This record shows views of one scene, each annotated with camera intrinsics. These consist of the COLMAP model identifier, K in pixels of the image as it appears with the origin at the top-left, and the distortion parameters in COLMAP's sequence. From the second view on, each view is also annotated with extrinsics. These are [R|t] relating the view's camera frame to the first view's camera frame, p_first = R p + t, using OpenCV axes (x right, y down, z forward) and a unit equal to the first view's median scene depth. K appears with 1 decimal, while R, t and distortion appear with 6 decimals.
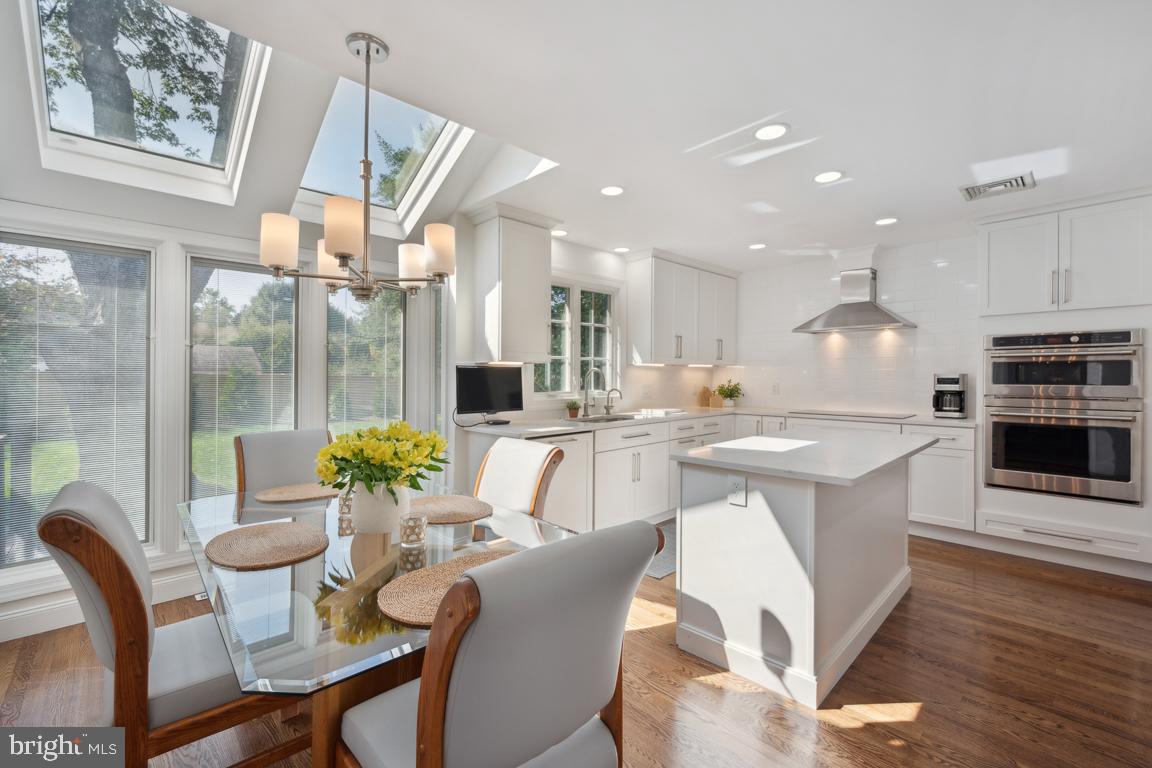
lens RADIAL K [[471.8, 0, 575.5], [0, 471.8, 381.2], [0, 0, 1]] dist [-0.012842, 0.001086]
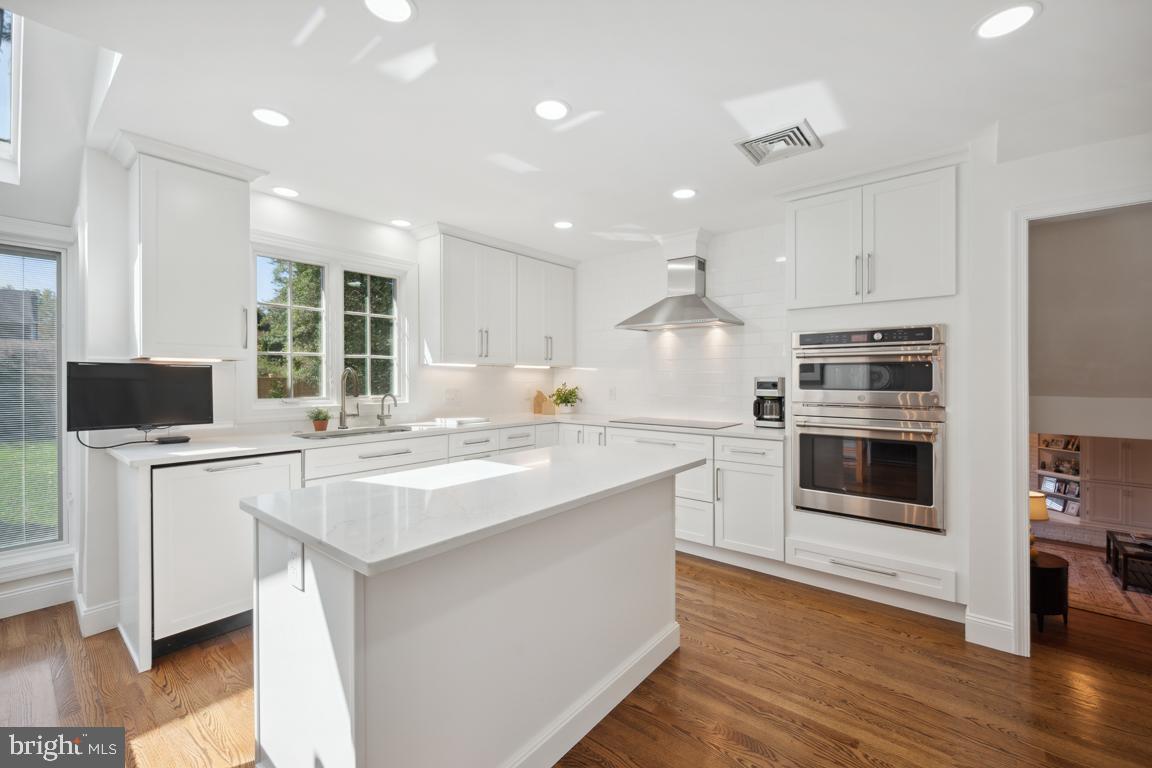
lens RADIAL K [[471.8, 0, 572.5], [0, 471.8, 380.4], [0, 0, 1]] dist [-0.012842, 0.001086]
pose [[0.991837, 0.003897, 0.127455, 0.314830], [-0.003008, 0.999970, -0.007172, -0.002103], [-0.127479, 0.006730, 0.991818, 0.171641]]
